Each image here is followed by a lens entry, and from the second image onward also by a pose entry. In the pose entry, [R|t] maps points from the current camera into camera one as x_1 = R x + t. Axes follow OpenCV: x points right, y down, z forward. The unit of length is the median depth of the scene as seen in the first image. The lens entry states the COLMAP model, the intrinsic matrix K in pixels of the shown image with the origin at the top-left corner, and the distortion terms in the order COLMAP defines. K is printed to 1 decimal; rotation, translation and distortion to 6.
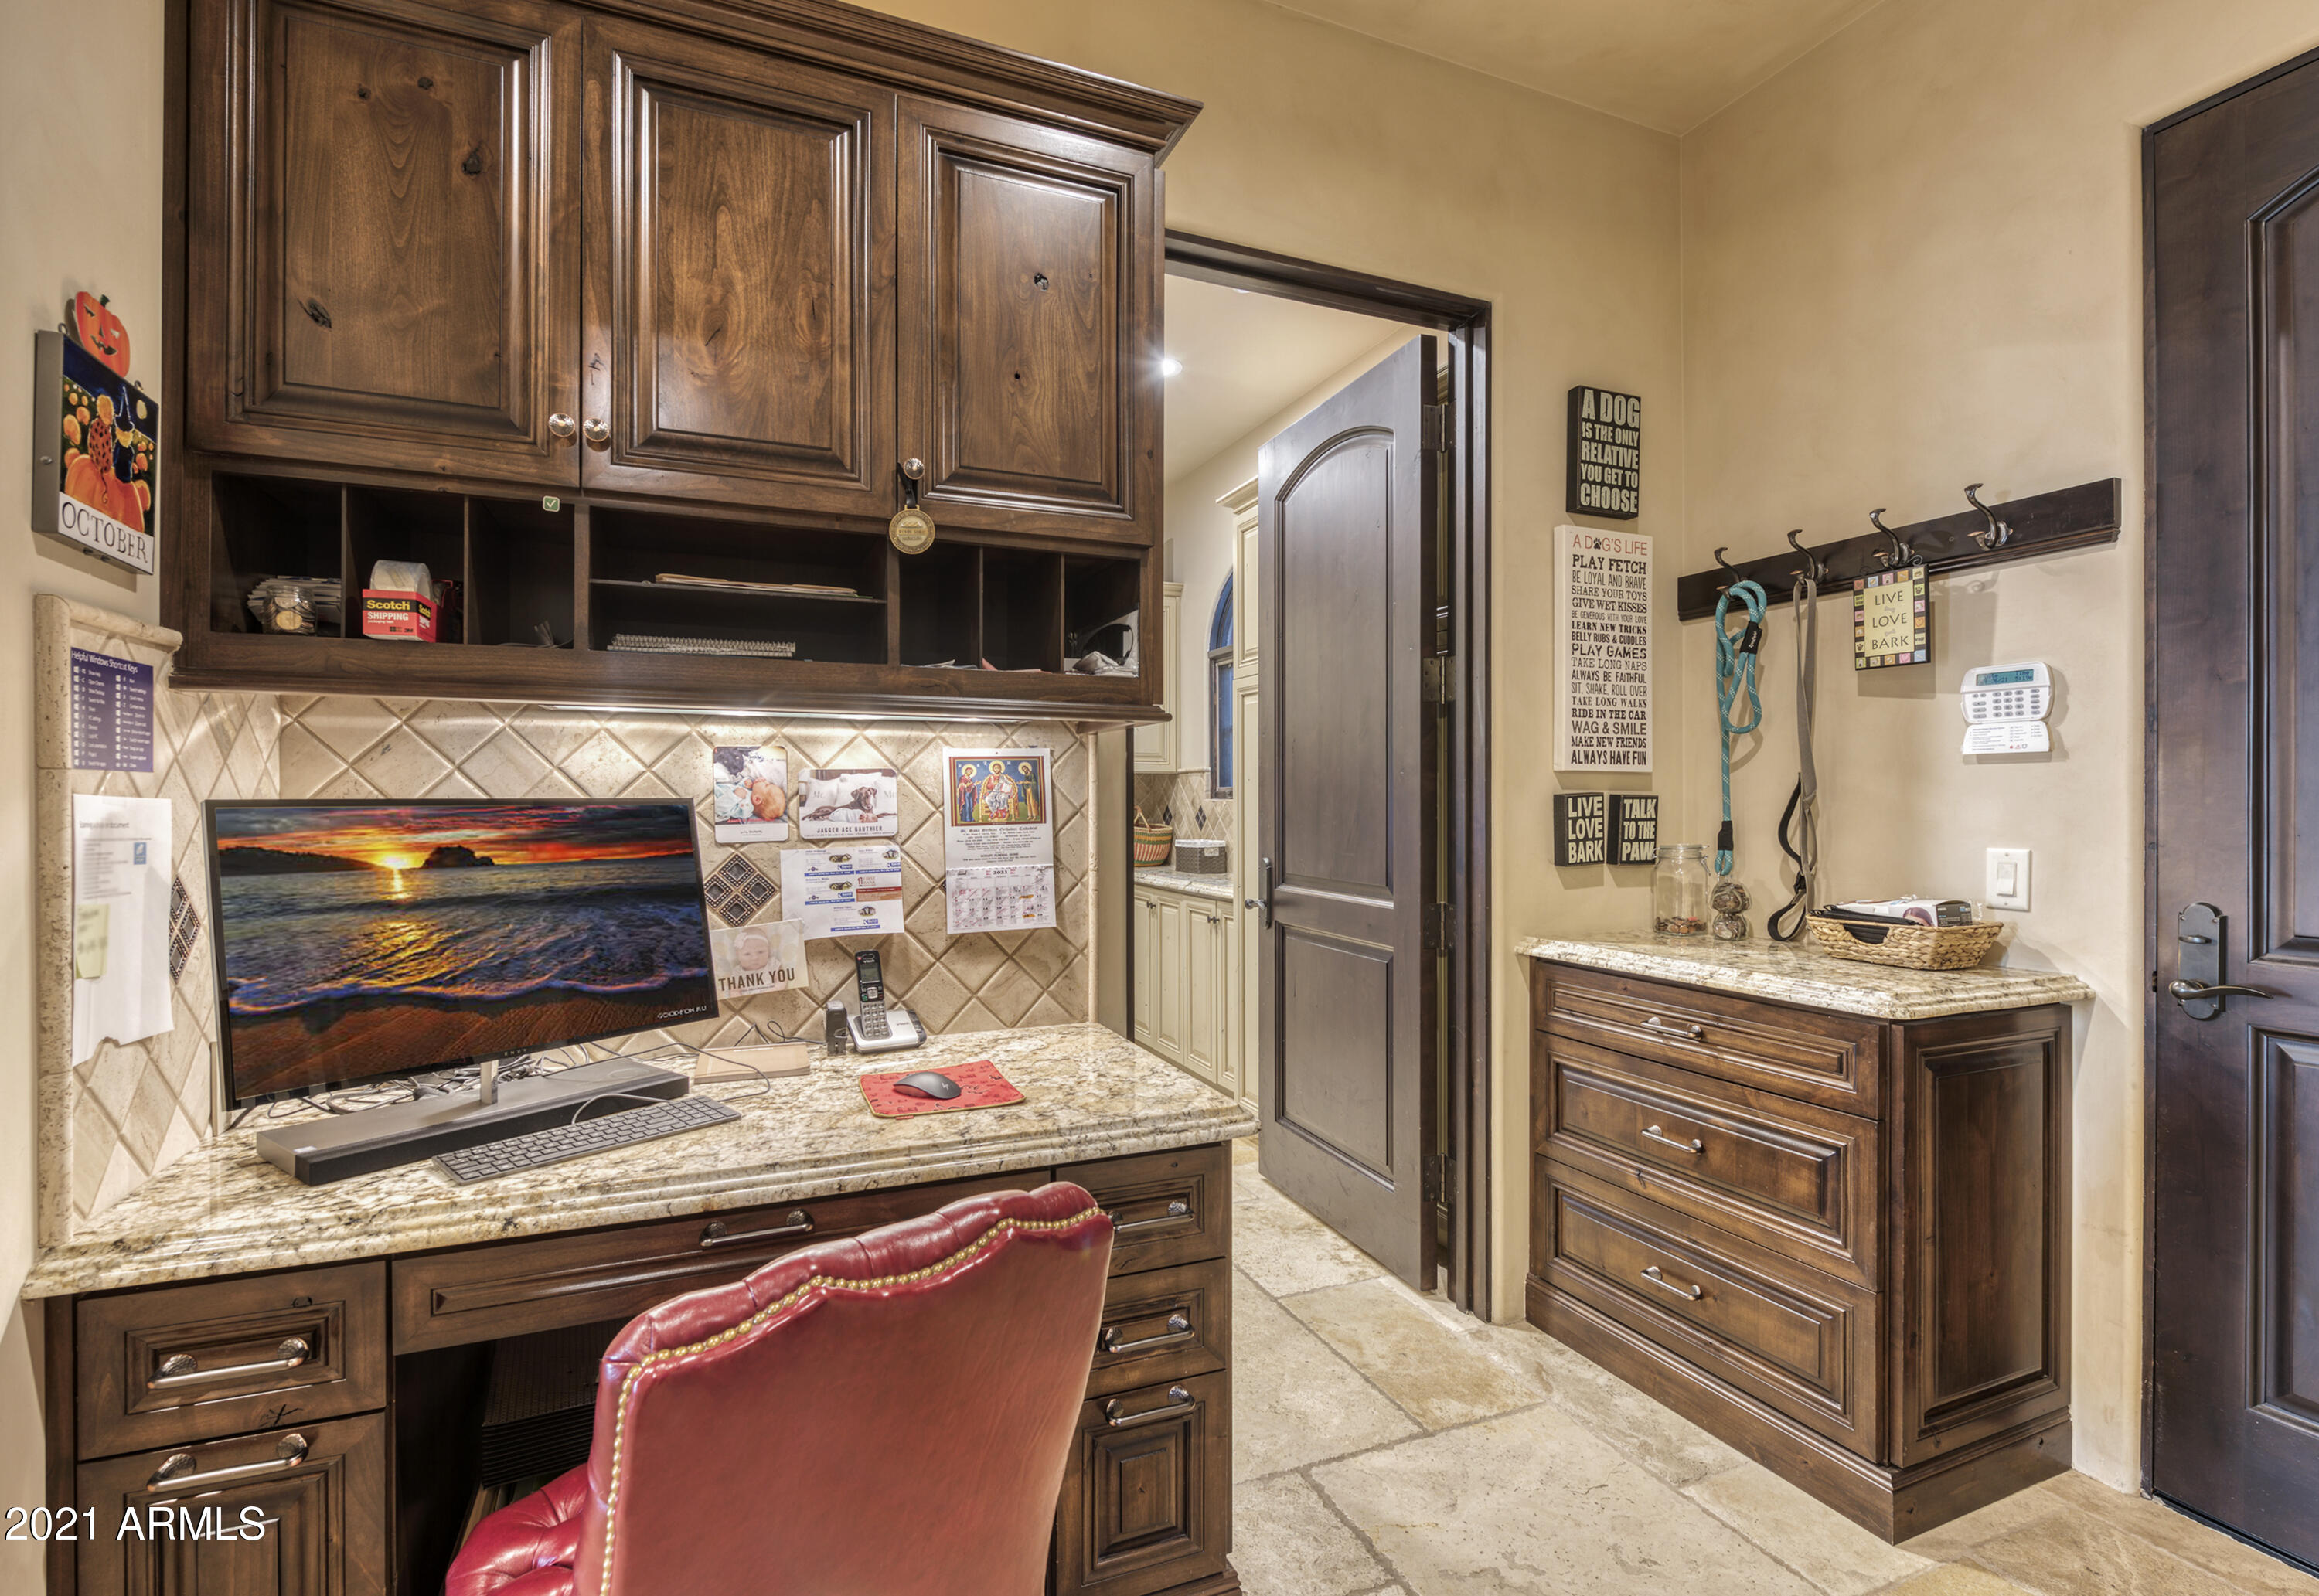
lens RADIAL K [[1084.3, 0, 1158.4], [0, 1084.3, 803.4], [0, 0, 1]] dist [-0.008274, 0.000183]
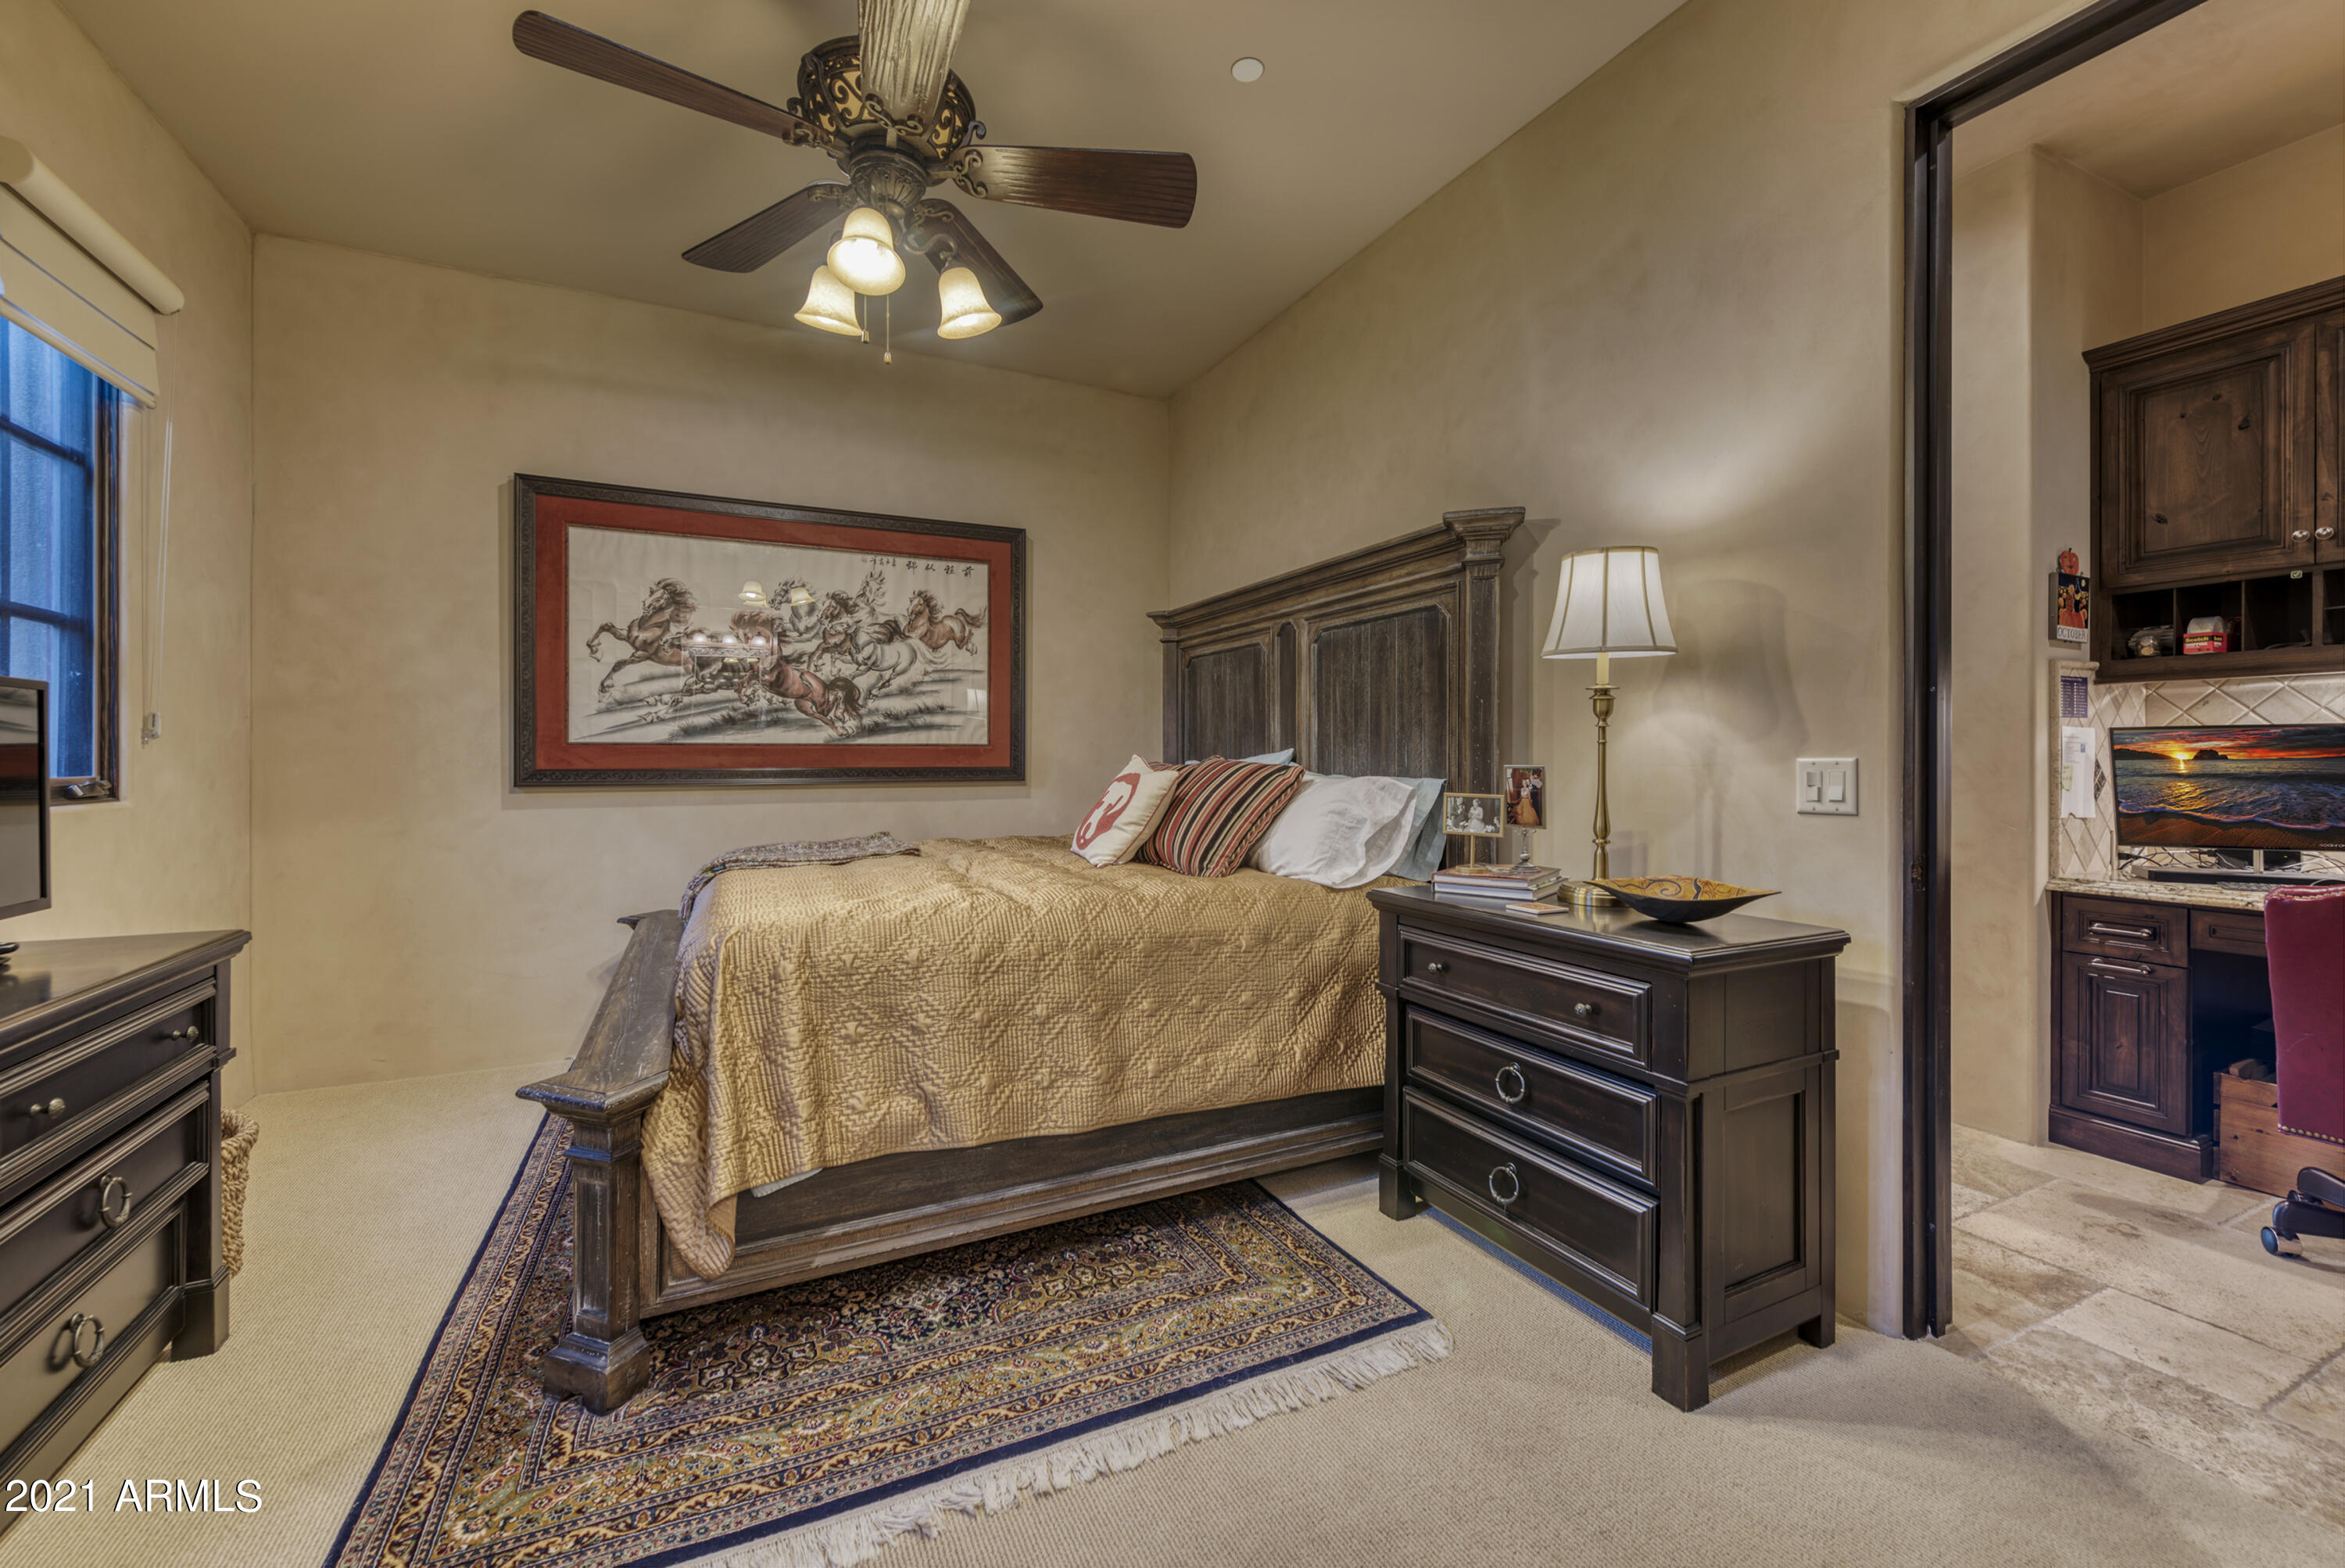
lens RADIAL K [[923.9, 0, 1170.0], [0, 923.9, 766.7], [0, 0, 1]] dist [-0.000659, 0.000161]
pose [[0.059294, 0.006246, -0.998221, 1.077559], [0.005440, 0.999964, 0.006580, 0.057575], [0.998226, -0.005821, 0.059258, -1.246865]]
